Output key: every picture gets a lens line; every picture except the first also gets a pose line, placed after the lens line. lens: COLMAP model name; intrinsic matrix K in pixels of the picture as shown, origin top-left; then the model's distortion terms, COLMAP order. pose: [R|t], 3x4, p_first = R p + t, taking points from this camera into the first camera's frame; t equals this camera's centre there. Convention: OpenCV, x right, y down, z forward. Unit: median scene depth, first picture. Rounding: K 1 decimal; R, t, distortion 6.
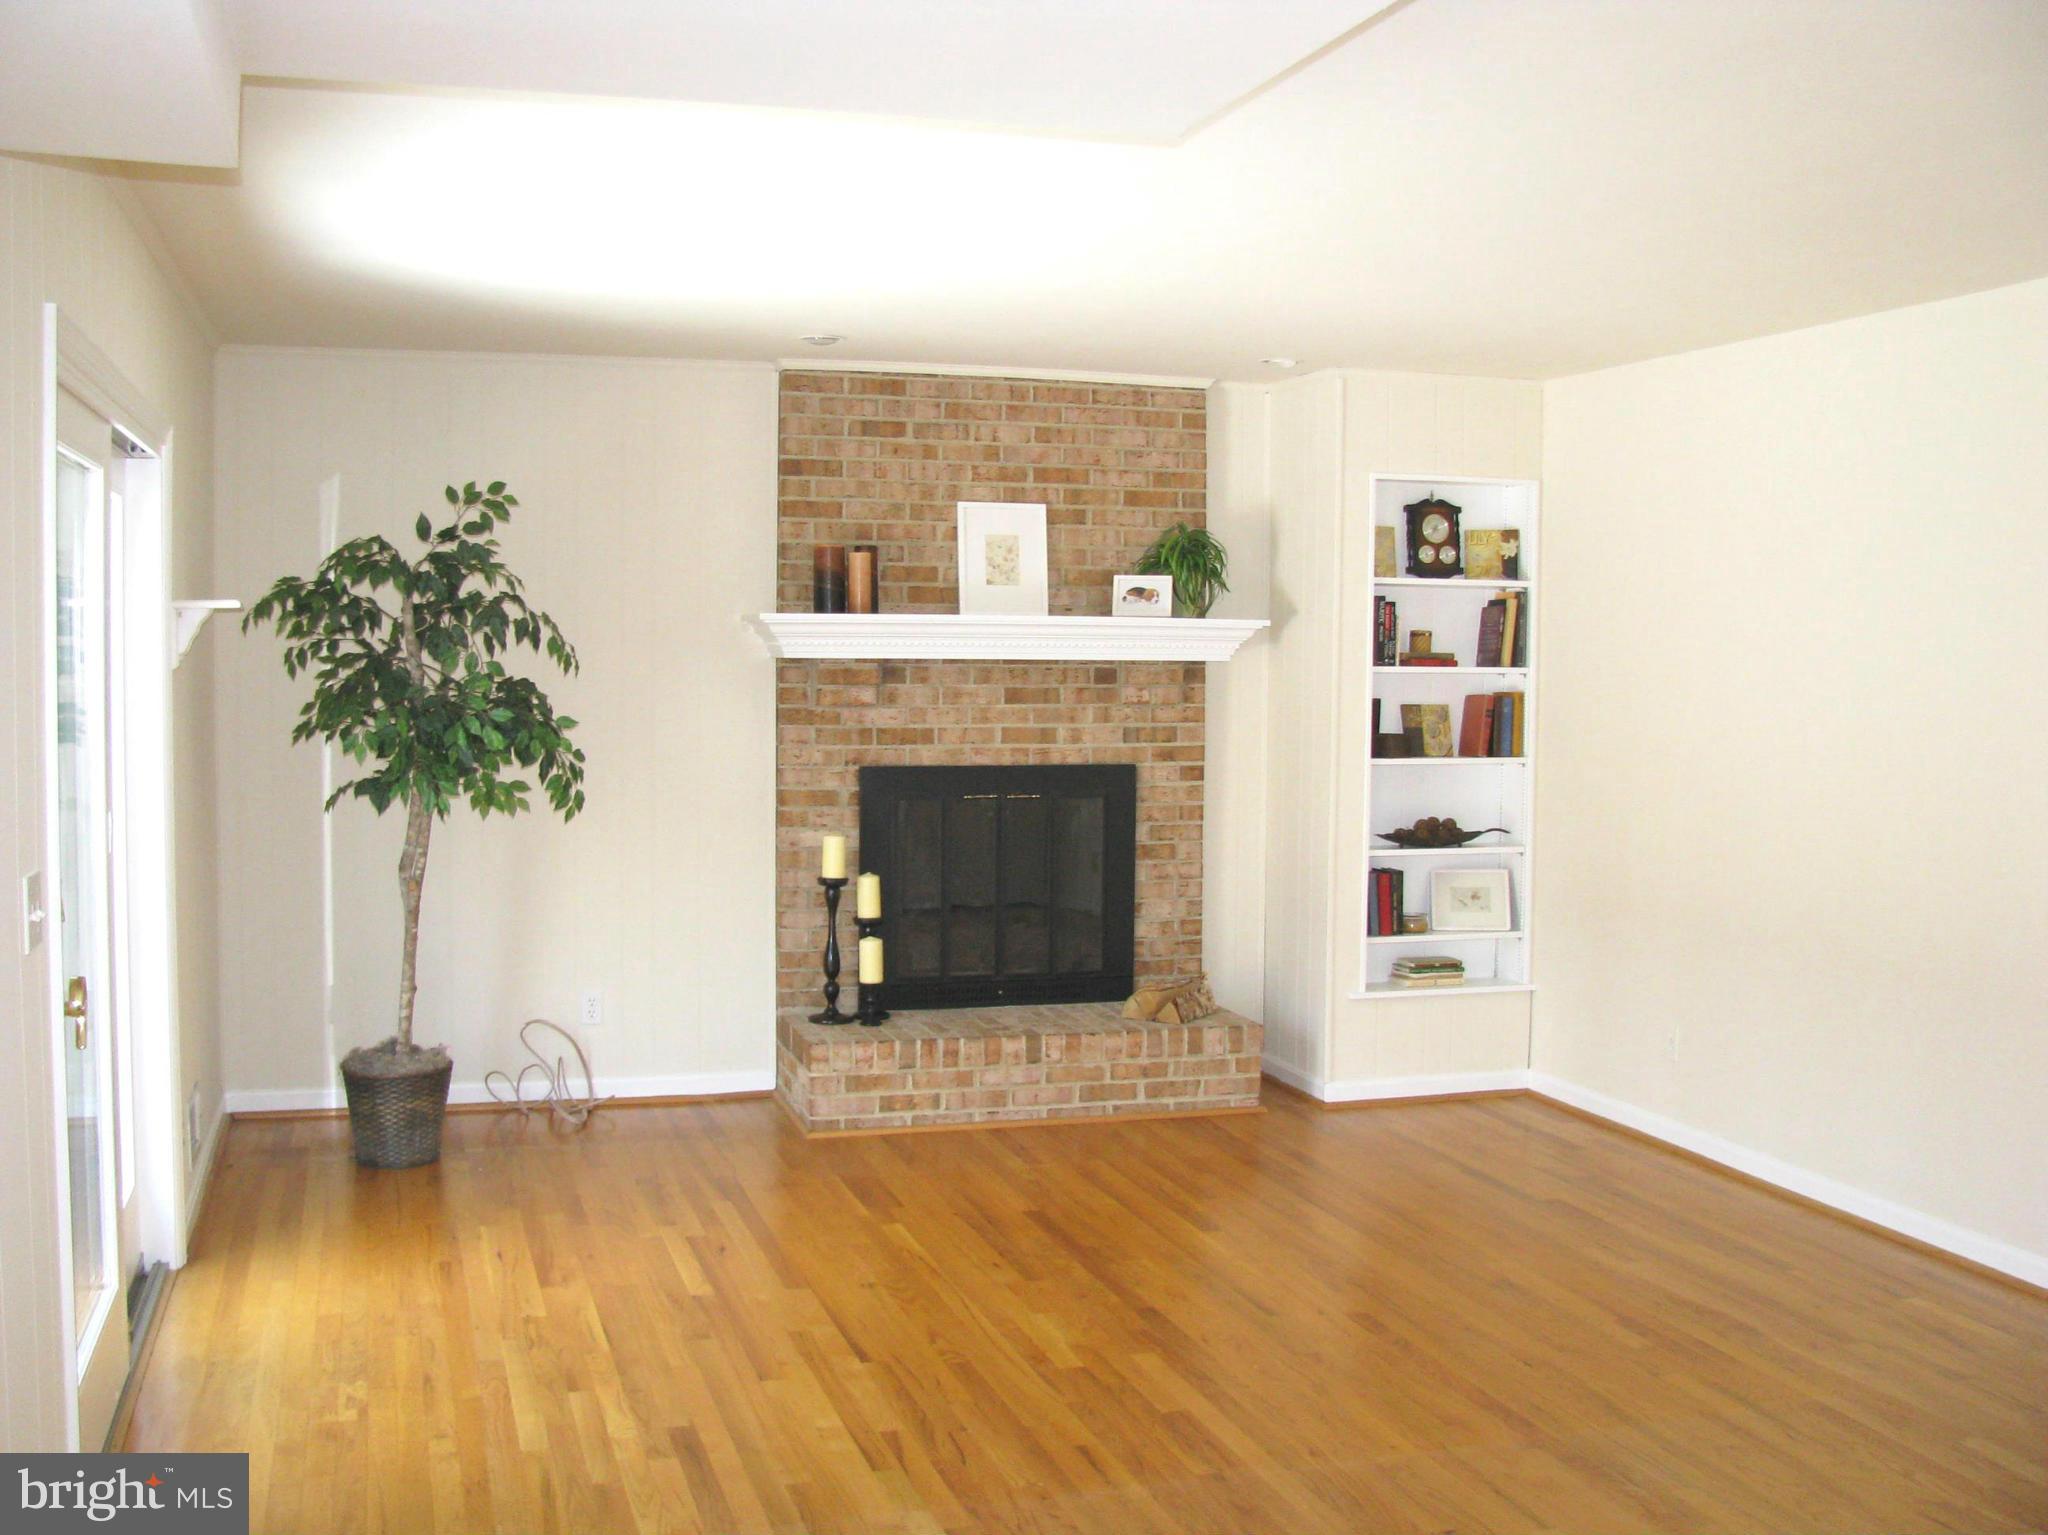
lens RADIAL K [[2141.8, 0, 1031.2], [0, 2141.8, 783.1], [0, 0, 1]] dist [-0.127172, 0.000000]
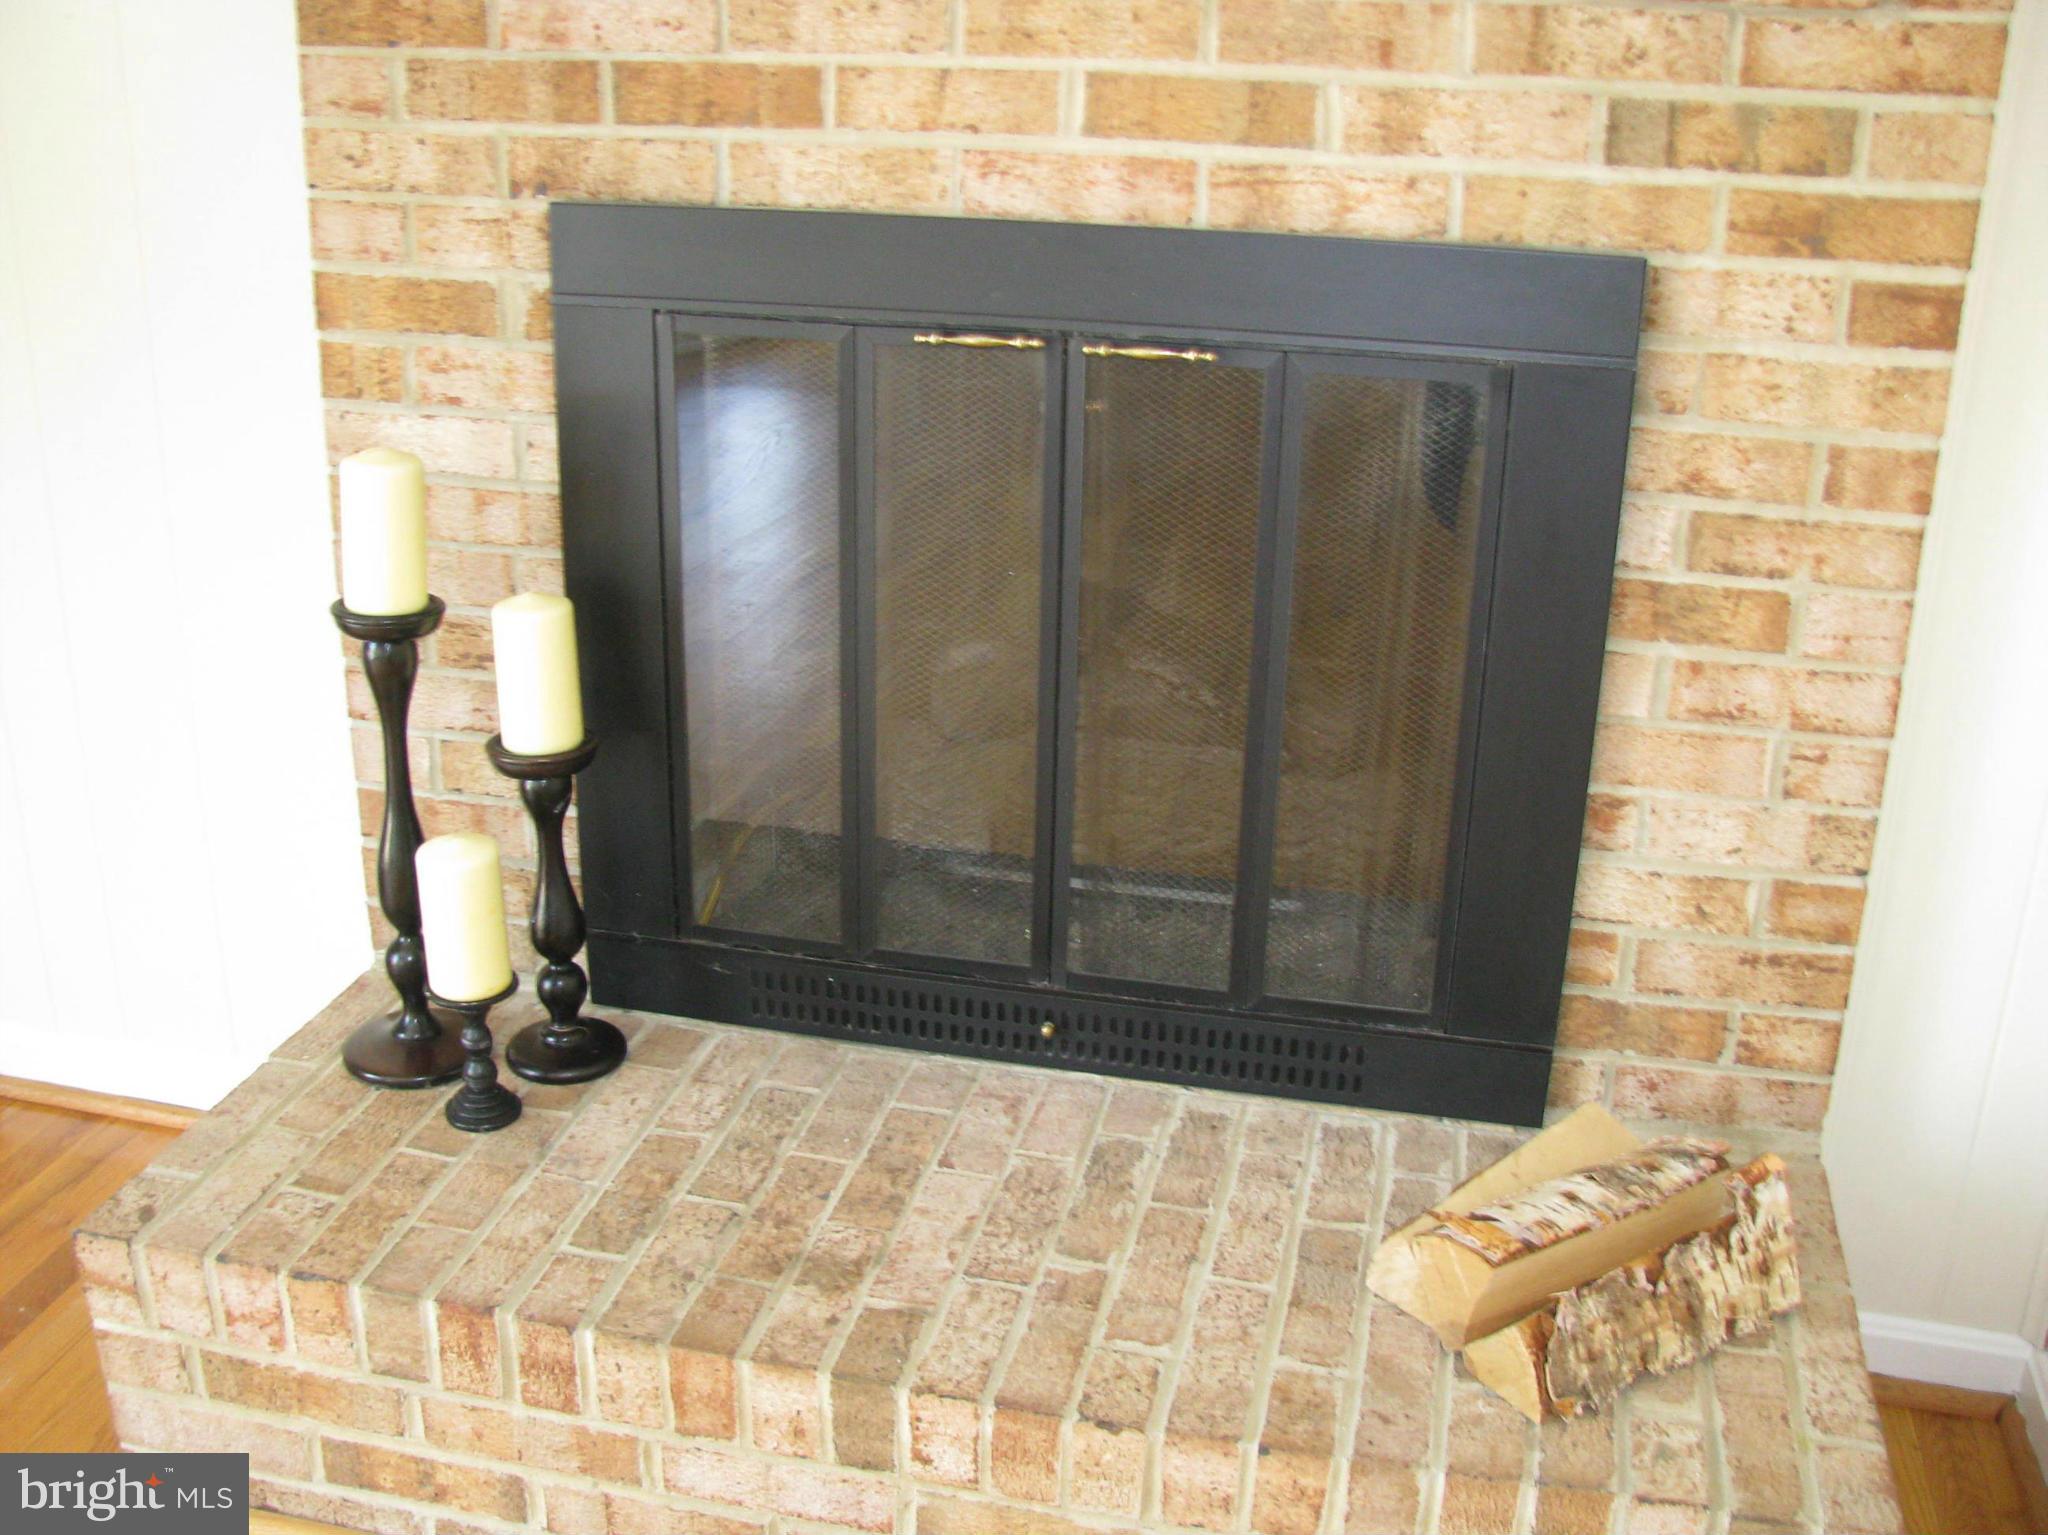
lens RADIAL K [[2141.8, 0, 1017.4], [0, 2141.8, 753.3], [0, 0, 1]] dist [-0.127172, 0.000000]
pose [[0.863642, 0.188371, -0.467588, 0.112694], [-0.044139, 0.952255, 0.302097, -0.024980], [0.502169, -0.240265, 0.830722, 0.786769]]
